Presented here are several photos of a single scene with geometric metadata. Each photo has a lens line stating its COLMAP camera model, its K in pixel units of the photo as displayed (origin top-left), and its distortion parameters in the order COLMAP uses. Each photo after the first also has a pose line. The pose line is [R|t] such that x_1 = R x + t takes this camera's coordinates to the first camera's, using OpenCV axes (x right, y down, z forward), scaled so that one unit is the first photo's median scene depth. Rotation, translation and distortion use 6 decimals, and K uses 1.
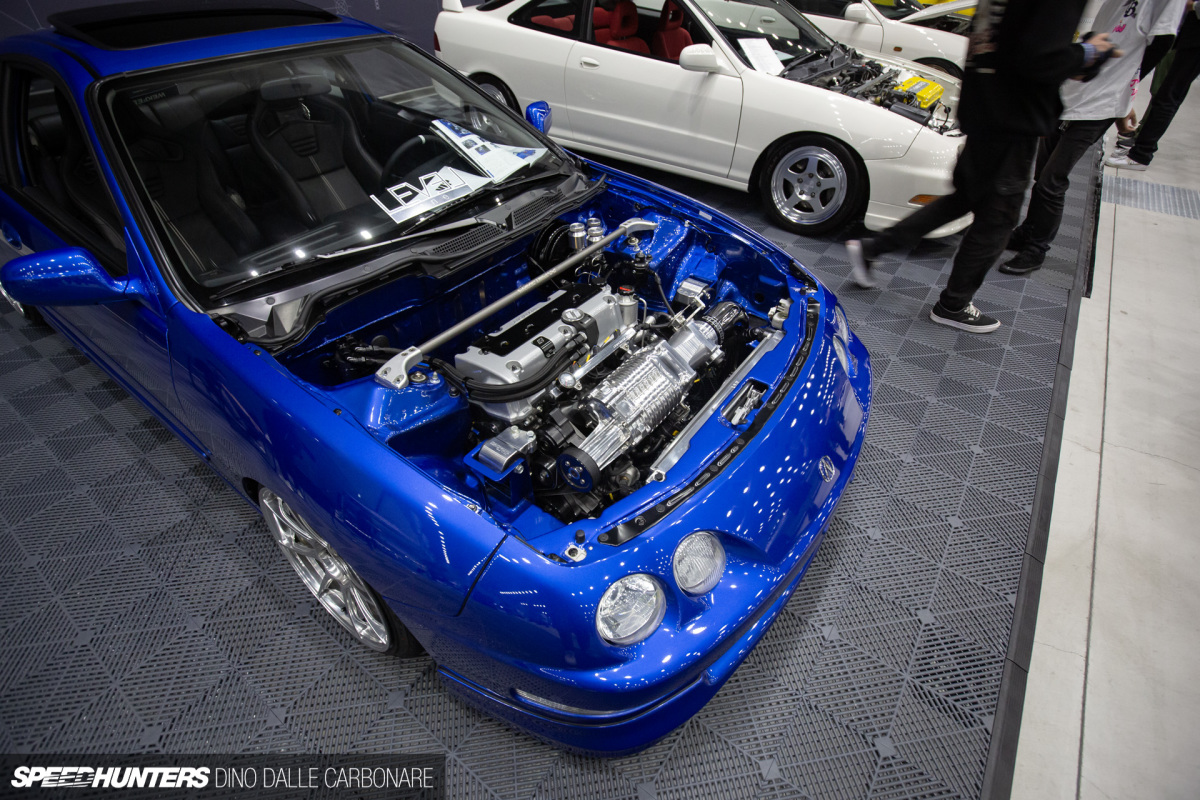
lens RADIAL K [[579.6, 0, 597.3], [0, 579.6, 400.1], [0, 0, 1]] dist [-0.014374, -0.000087]
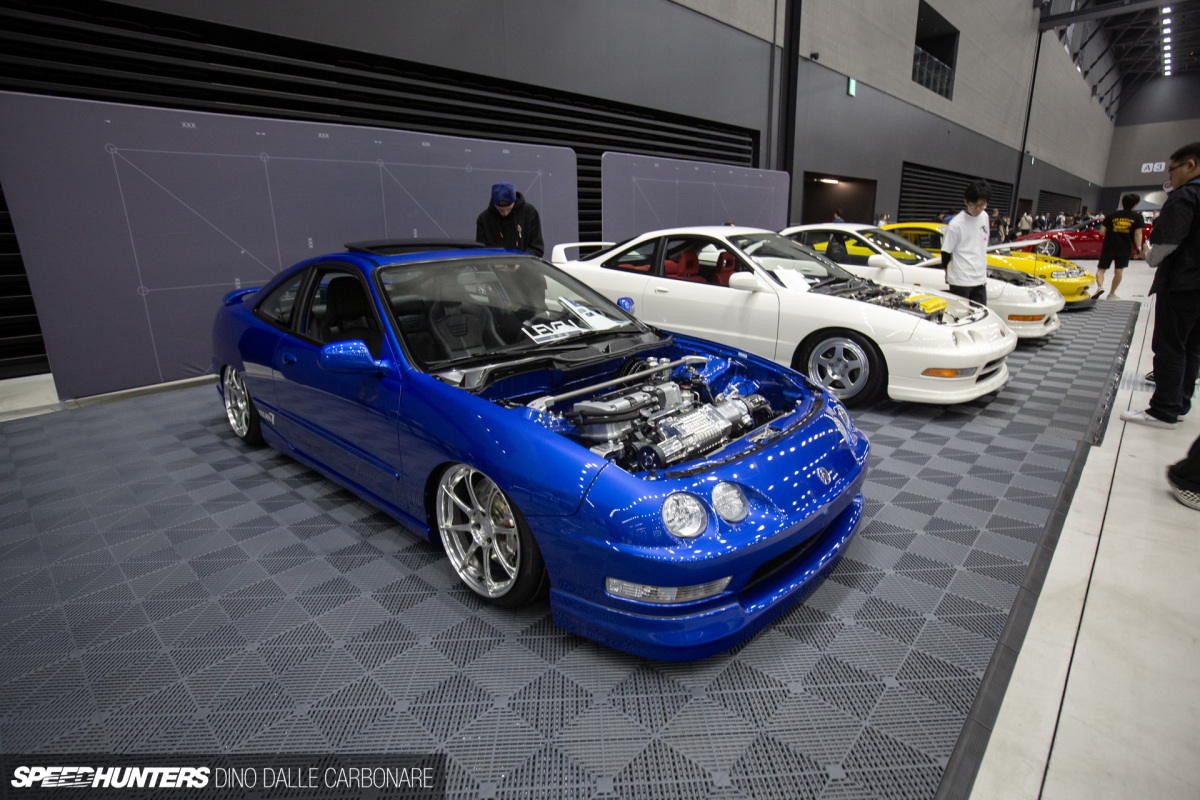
lens RADIAL K [[591.0, 0, 604.2], [0, 591.0, 397.8], [0, 0, 1]] dist [0.002045, 0.002212]
pose [[0.994278, 0.009319, -0.106420, 0.004108], [-0.050193, 0.920133, -0.388376, 0.339574], [0.094302, 0.391495, 0.915335, -0.301560]]
